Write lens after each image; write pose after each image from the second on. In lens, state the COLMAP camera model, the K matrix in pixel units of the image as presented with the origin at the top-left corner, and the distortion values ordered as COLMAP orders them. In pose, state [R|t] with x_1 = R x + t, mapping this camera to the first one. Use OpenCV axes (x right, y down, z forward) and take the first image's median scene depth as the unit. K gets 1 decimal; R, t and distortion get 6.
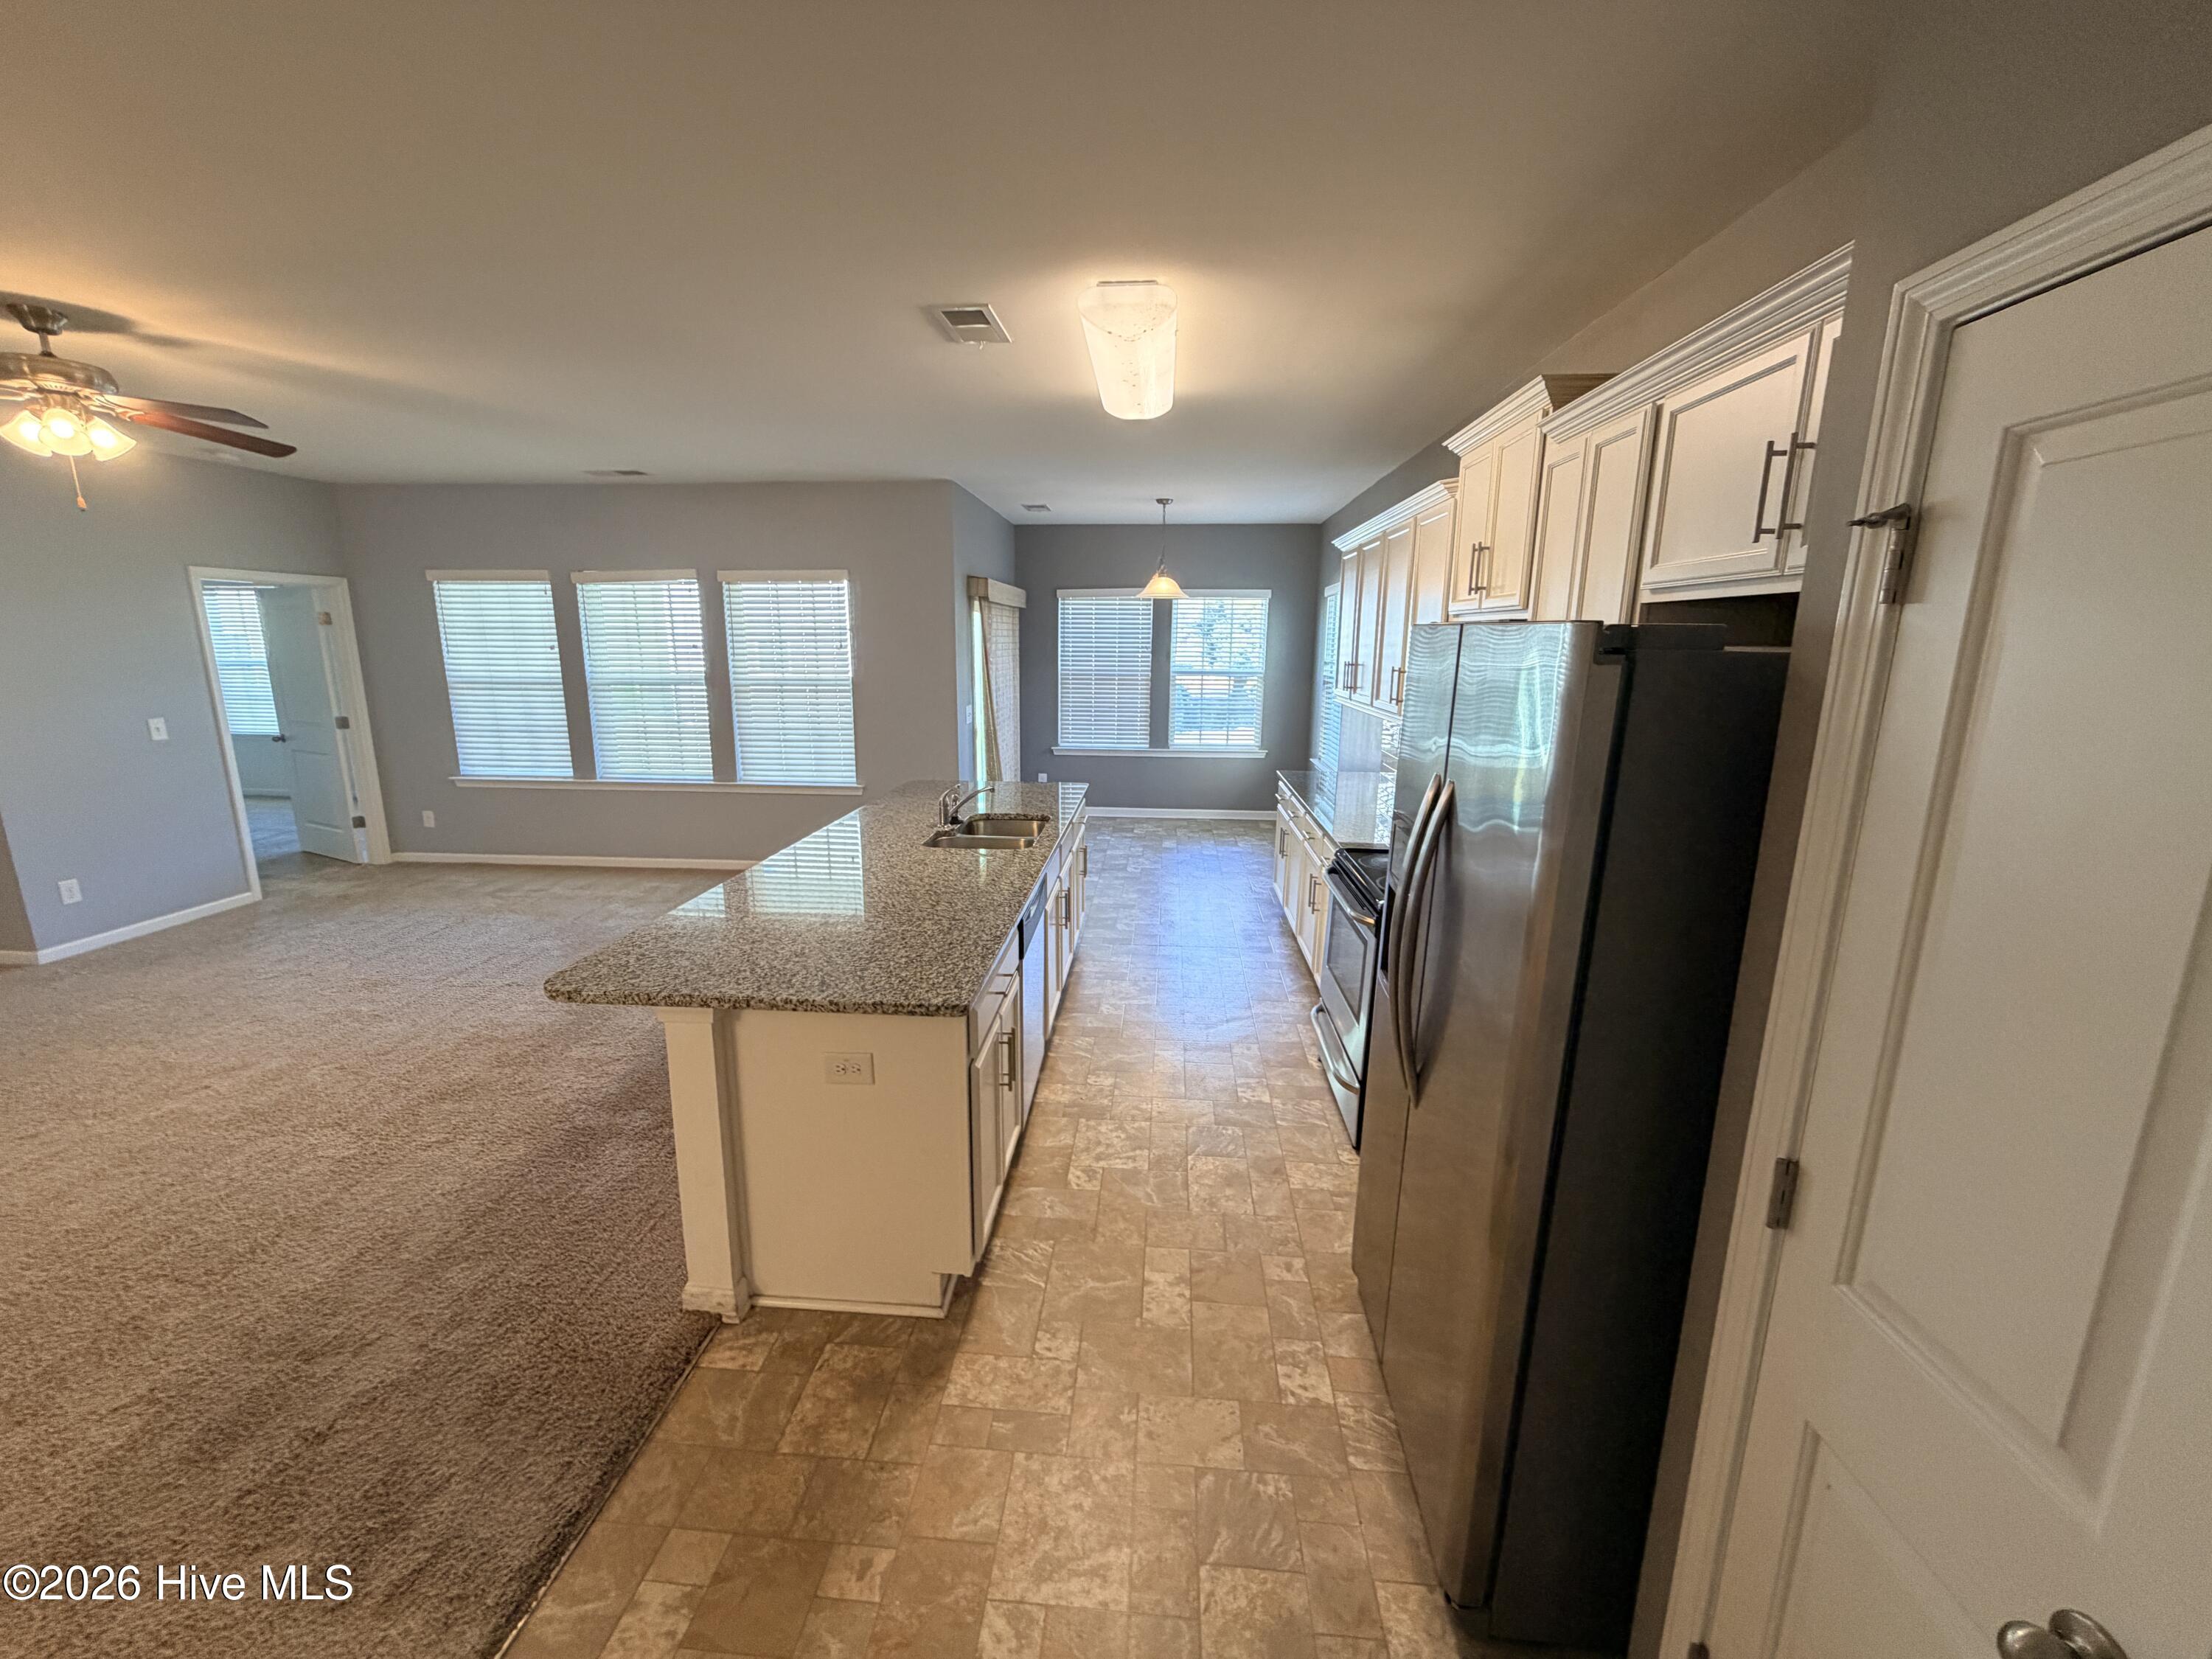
lens RADIAL K [[886.4, 0, 1087.6], [0, 886.4, 826.3], [0, 0, 1]] dist [-0.001316, -0.000152]
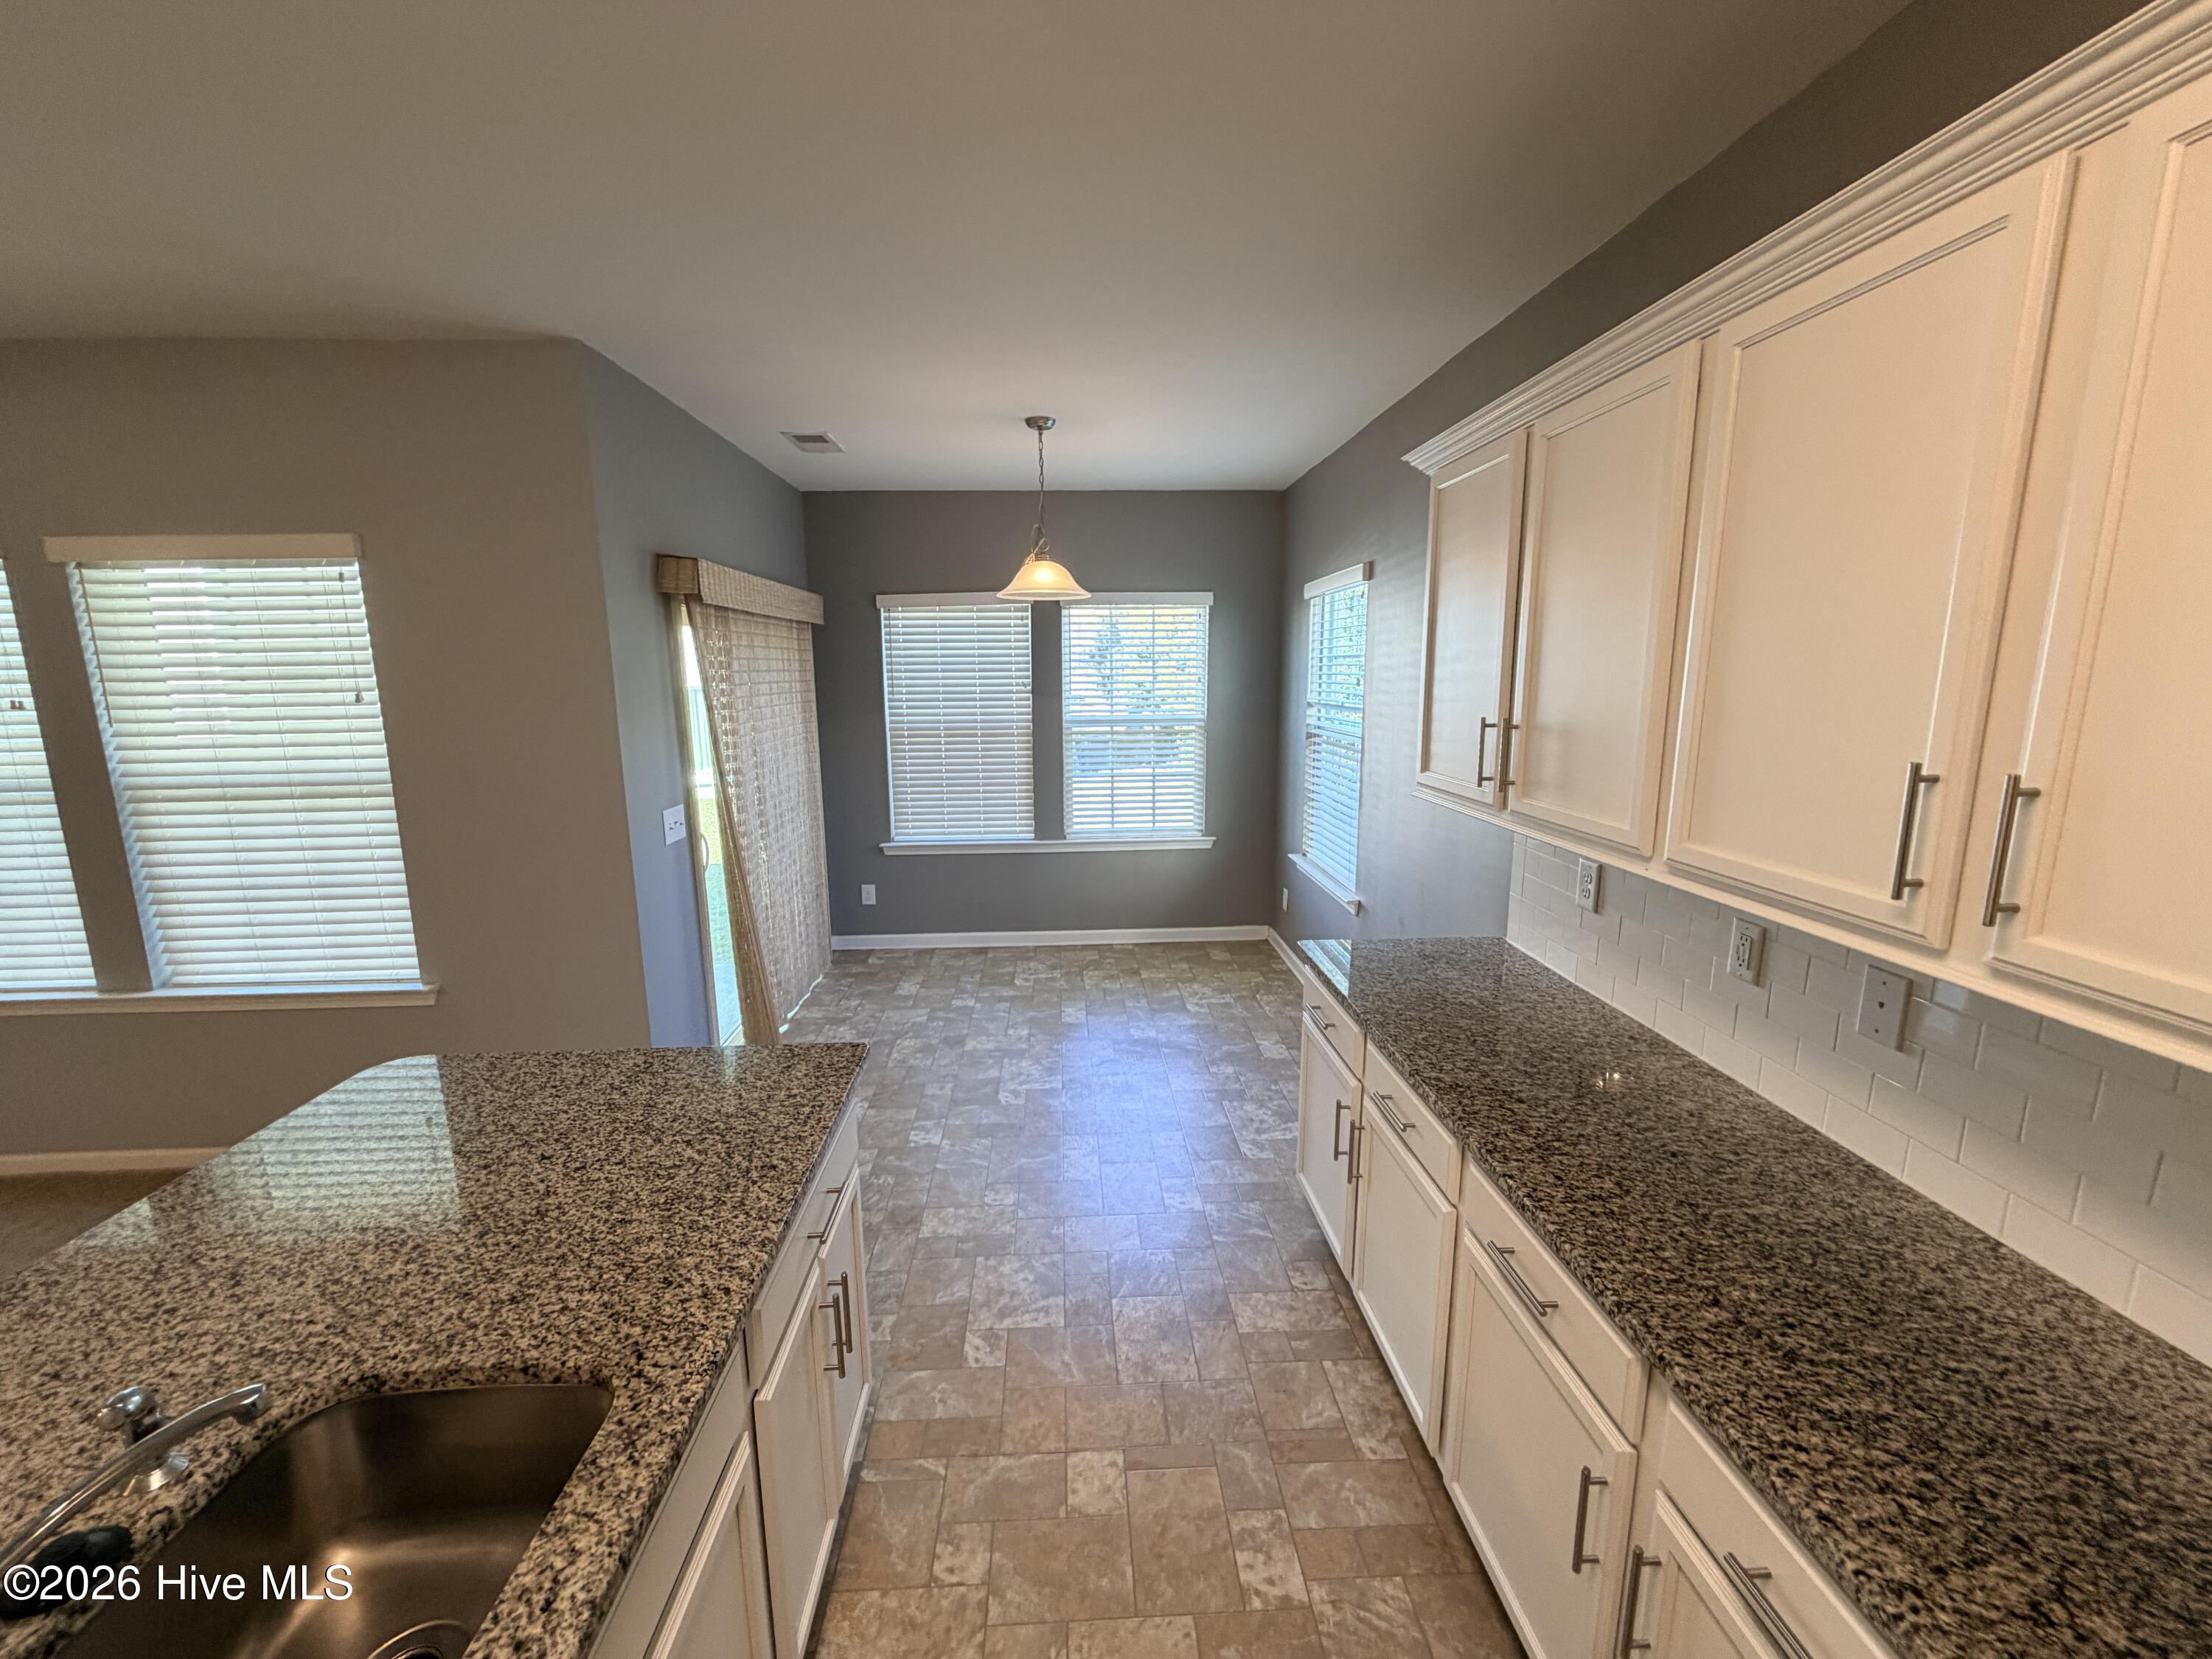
lens RADIAL K [[882.6, 0, 1097.3], [0, 882.6, 825.9], [0, 0, 1]] dist [-0.000926, -0.000082]
pose [[0.990934, -0.039252, 0.128484, 0.044715], [0.043522, 0.998584, -0.030597, -0.106017], [-0.127101, 0.035912, 0.991239, 0.496184]]
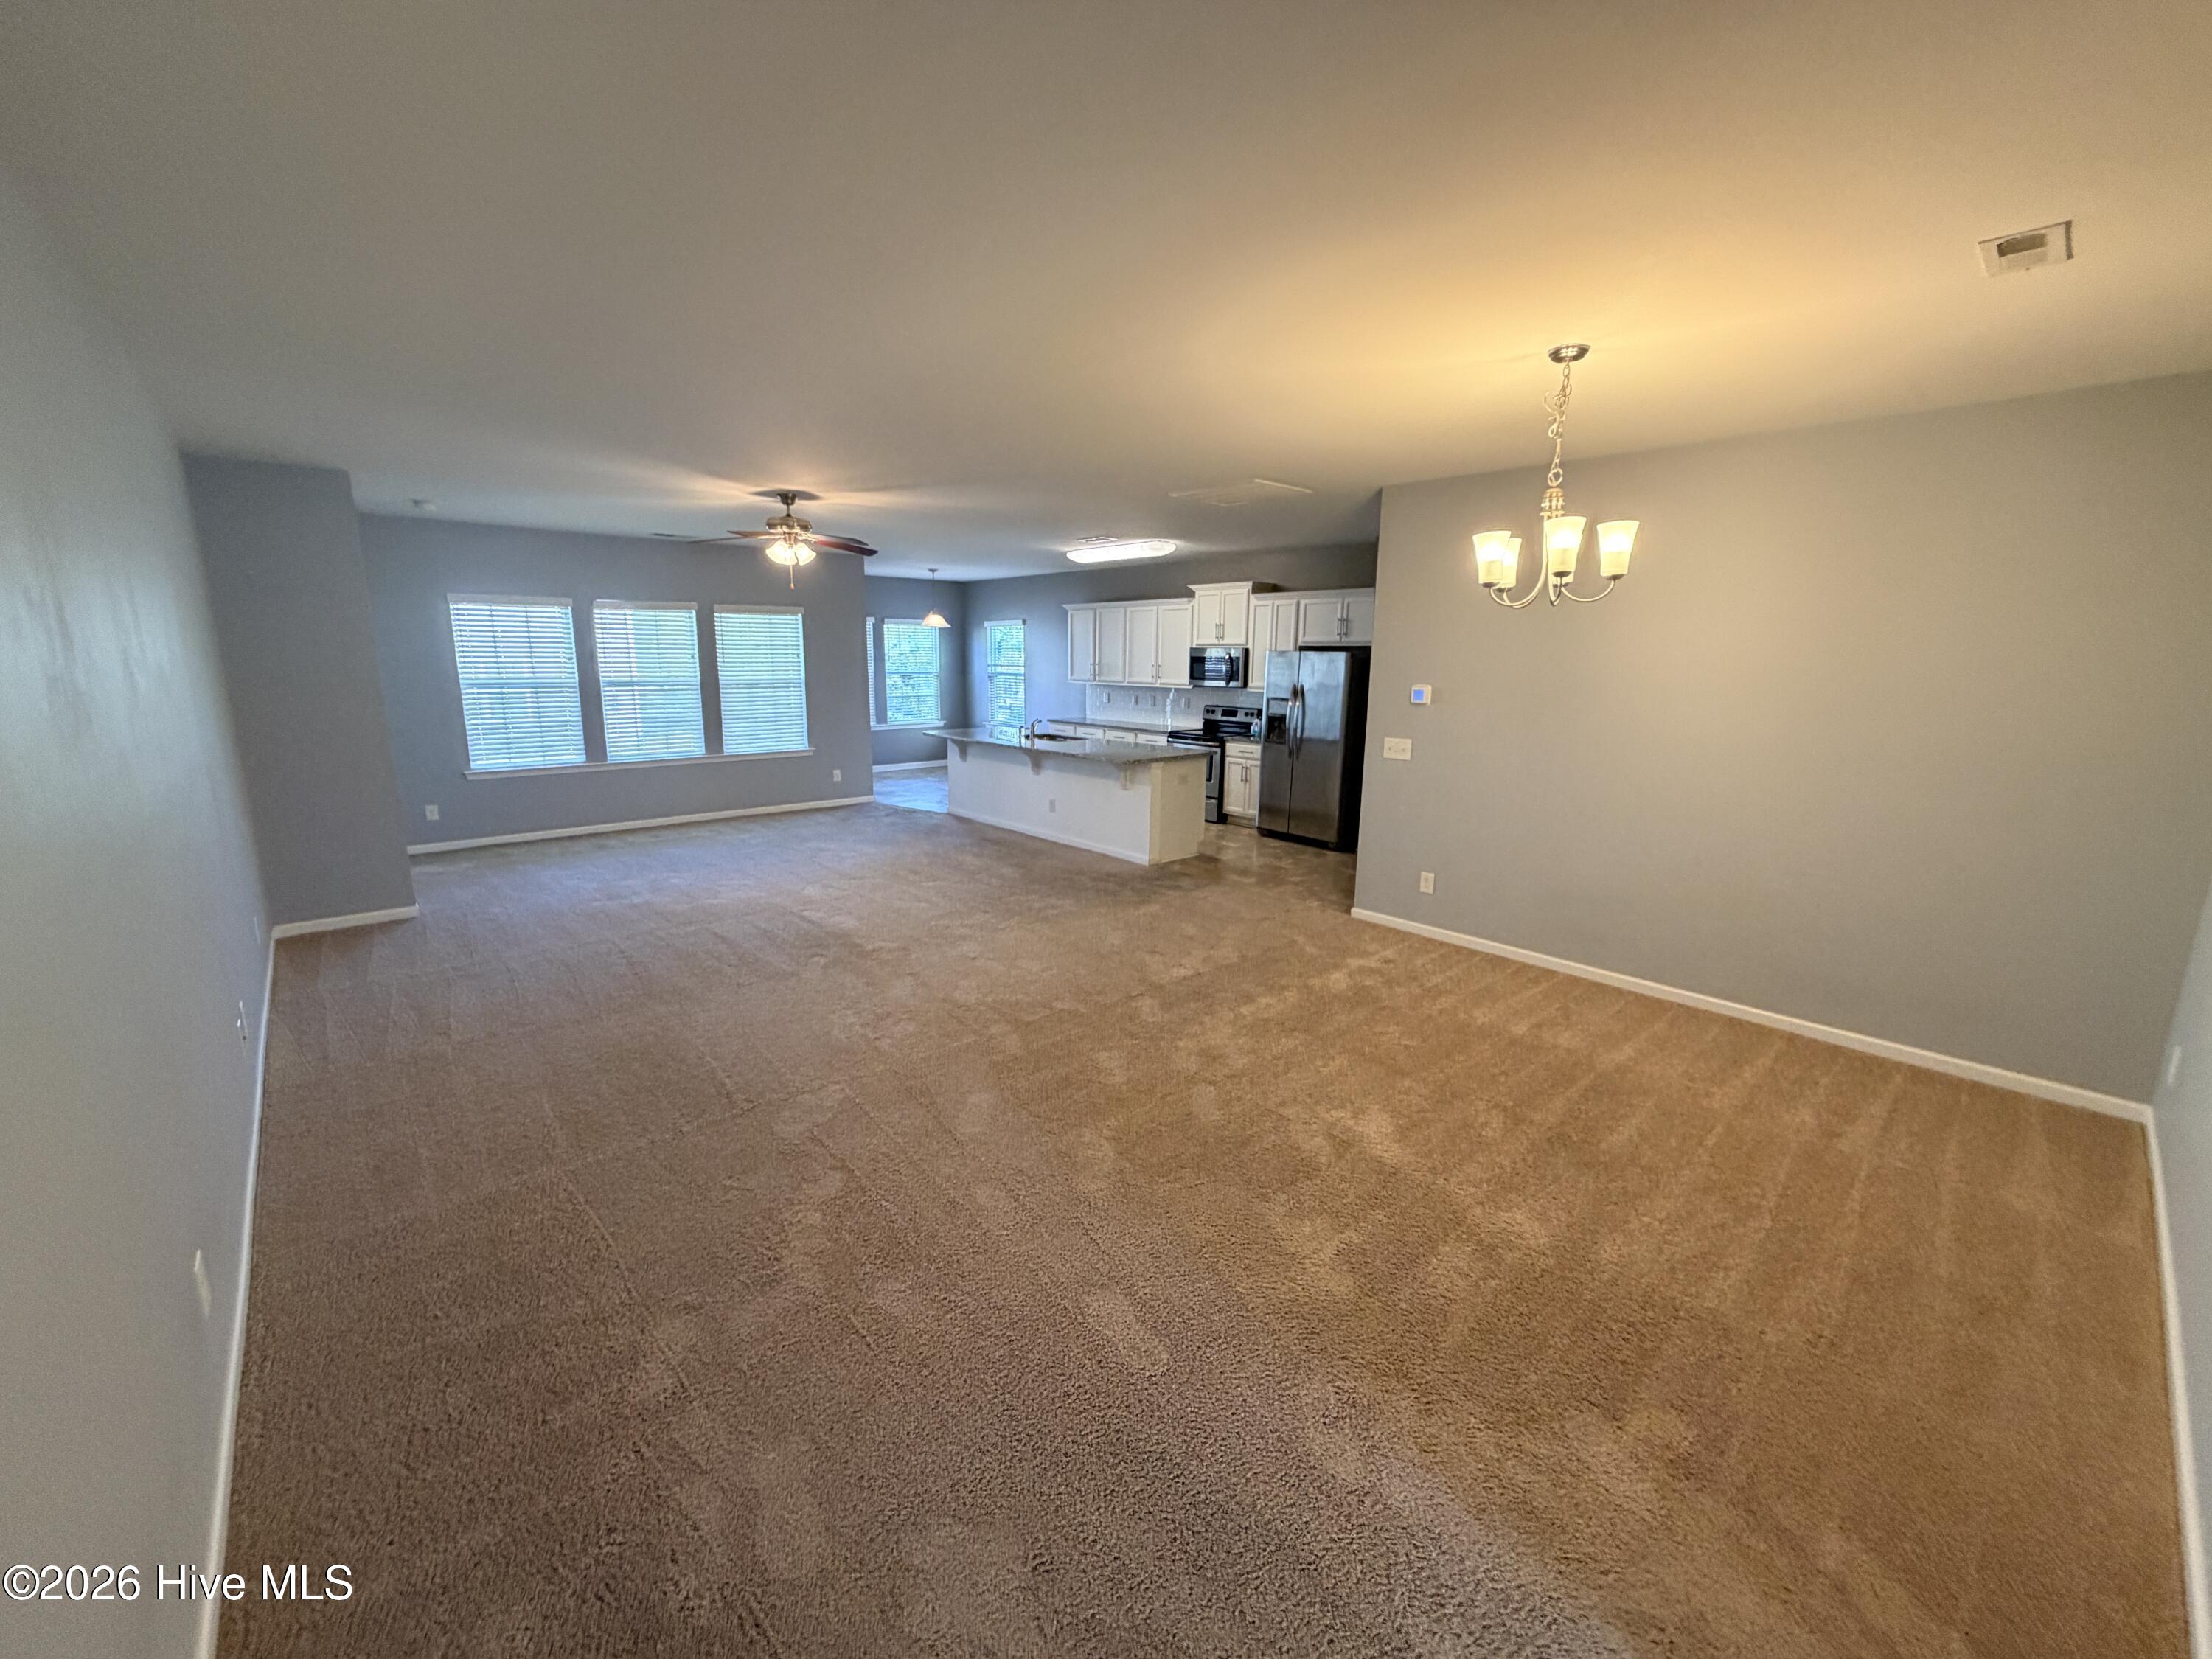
lens RADIAL K [[889.8, 0, 1102.8], [0, 889.8, 828.7], [0, 0, 1]] dist [0.000743, 0.000285]
pose [[0.684841, -0.141025, 0.714916, -1.048949], [0.146537, 0.987705, 0.054463, 0.080287], [-0.713806, 0.067463, 0.697086, -0.409517]]
